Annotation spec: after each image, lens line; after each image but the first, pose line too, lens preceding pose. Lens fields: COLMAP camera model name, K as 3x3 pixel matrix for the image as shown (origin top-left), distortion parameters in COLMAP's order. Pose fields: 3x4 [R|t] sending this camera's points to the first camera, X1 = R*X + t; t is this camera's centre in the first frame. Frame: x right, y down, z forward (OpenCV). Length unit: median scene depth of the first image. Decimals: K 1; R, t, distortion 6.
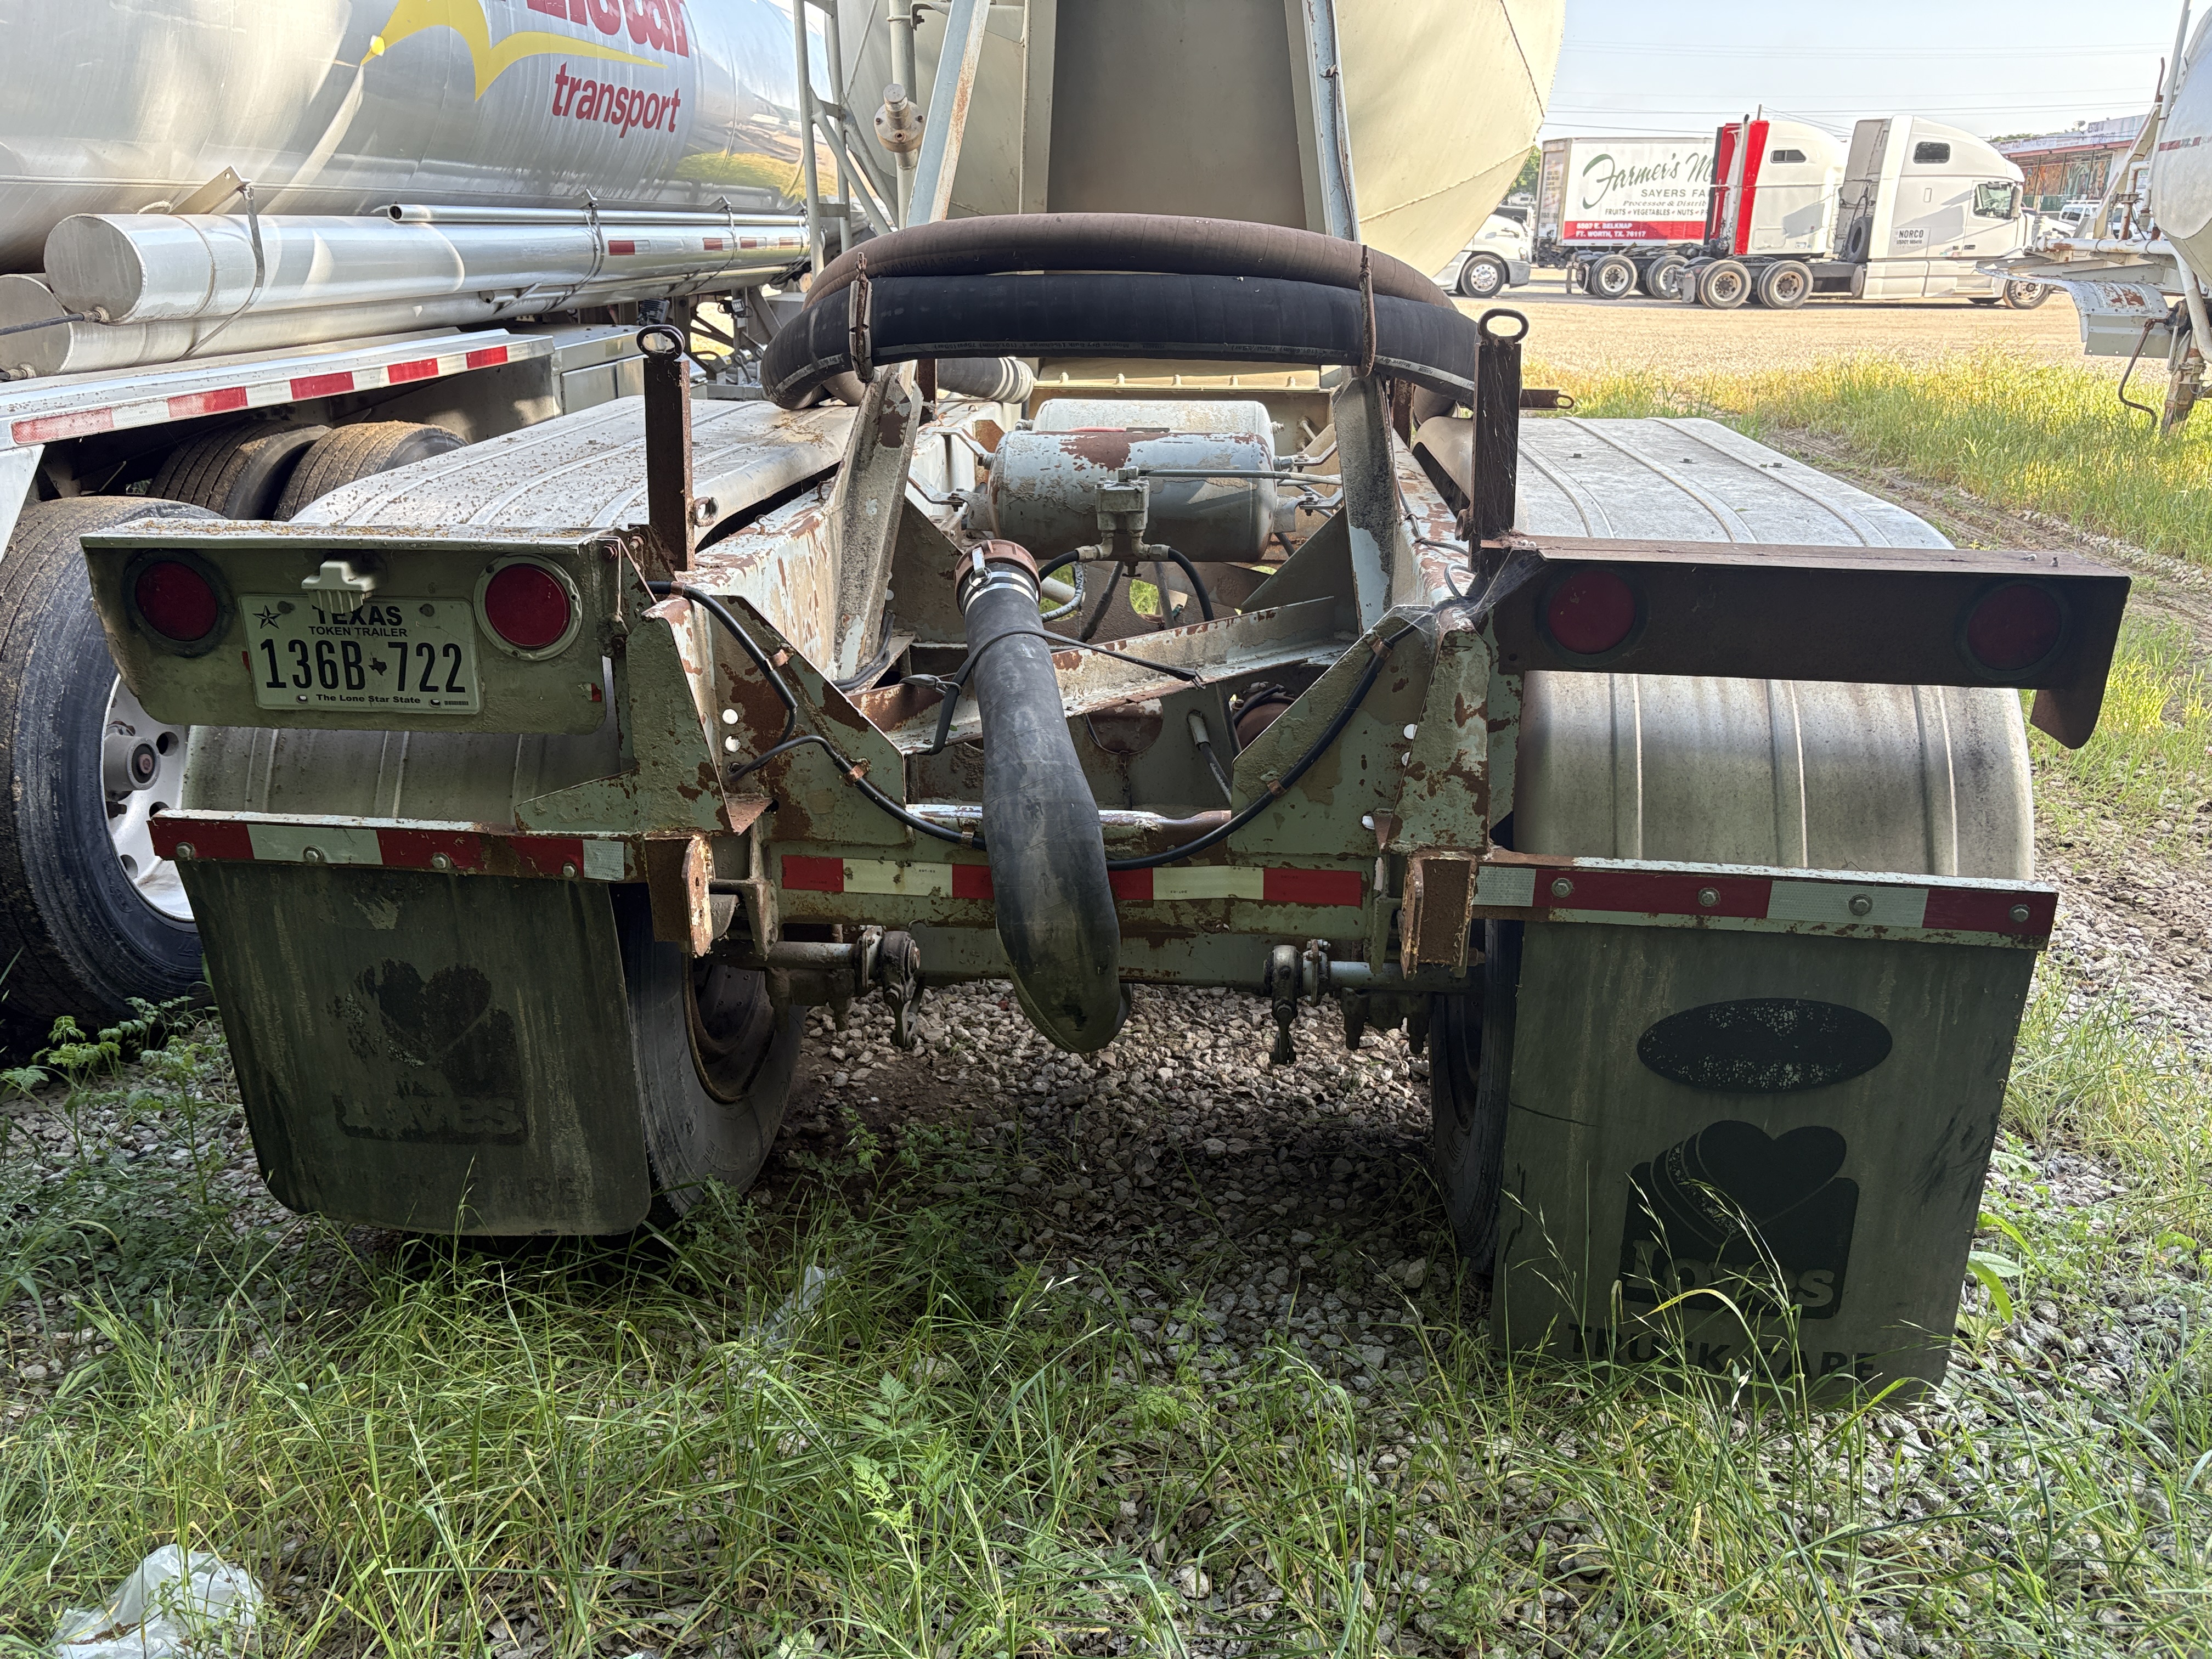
lens RADIAL K [[1661.8, 0, 1110.6], [0, 1661.8, 823.1], [0, 0, 1]] dist [0.047534, -0.041908]
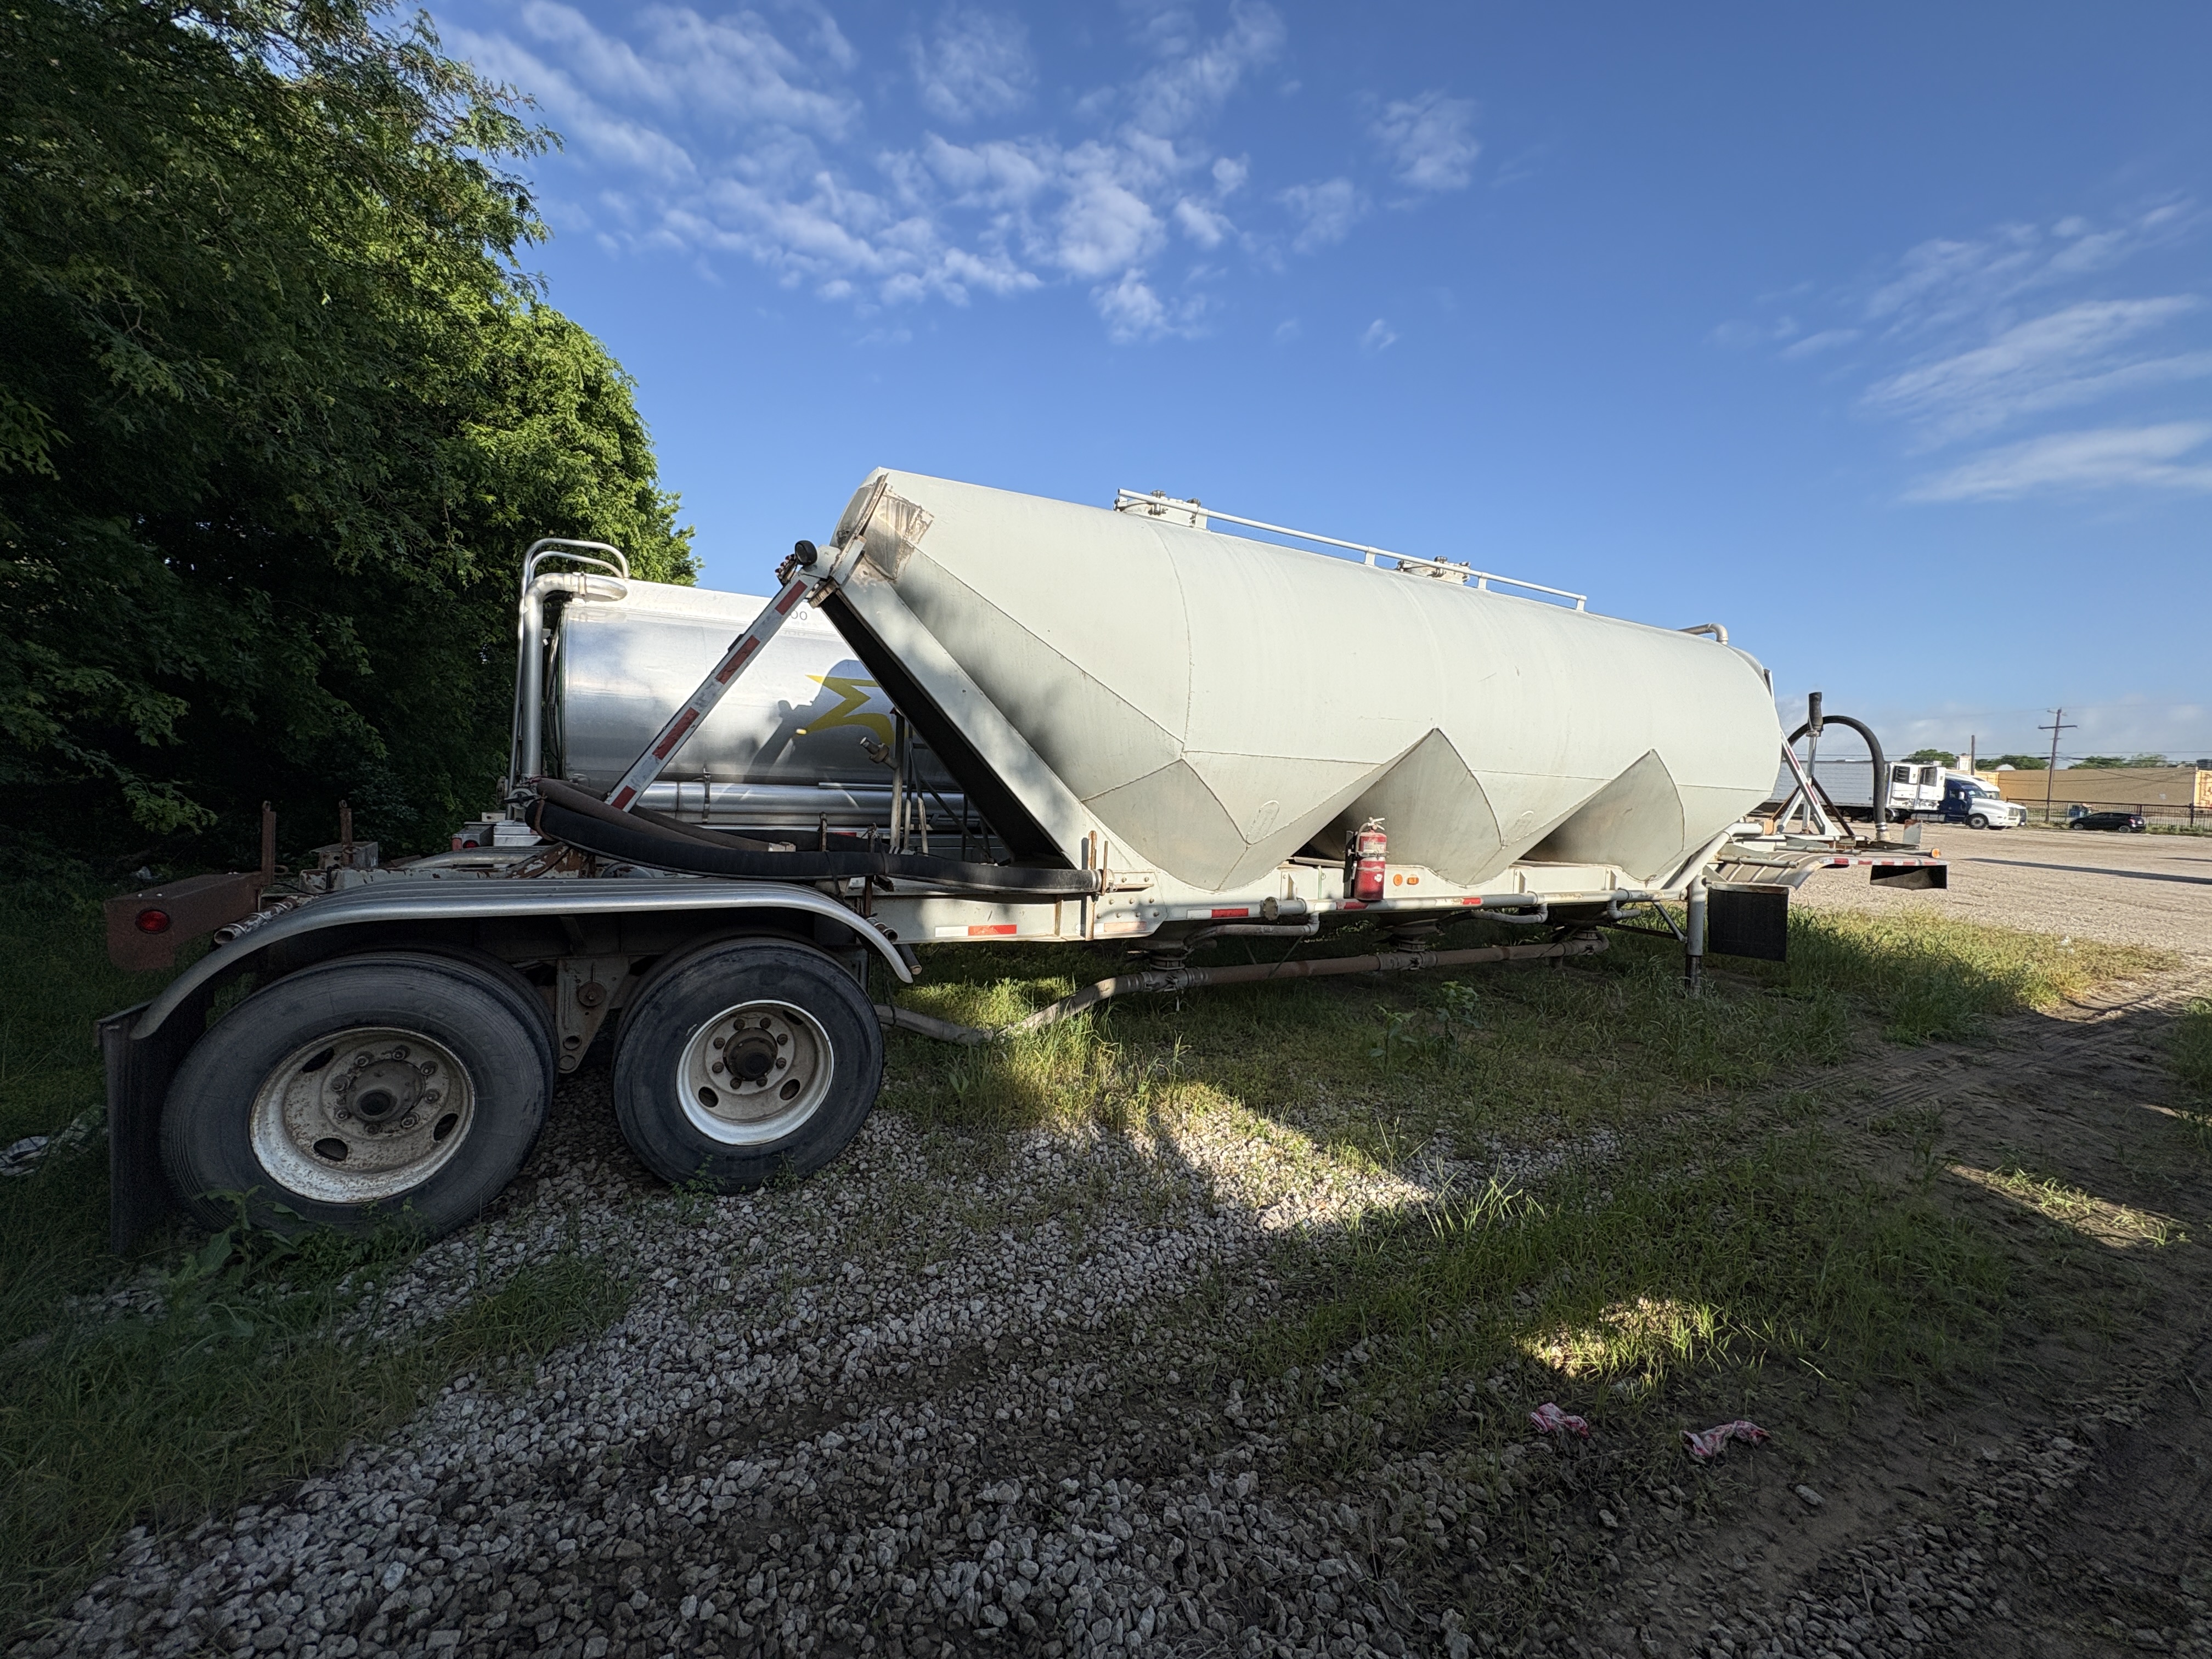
lens RADIAL K [[876.7, 0, 1101.7], [0, 876.7, 830.2], [0, 0, 1]] dist [0.003122, -0.001119]
pose [[0.551749, 0.055998, -0.832128, 1.544448], [-0.312509, 0.938933, -0.144026, -0.319196], [0.773247, 0.339514, 0.535555, 0.849719]]
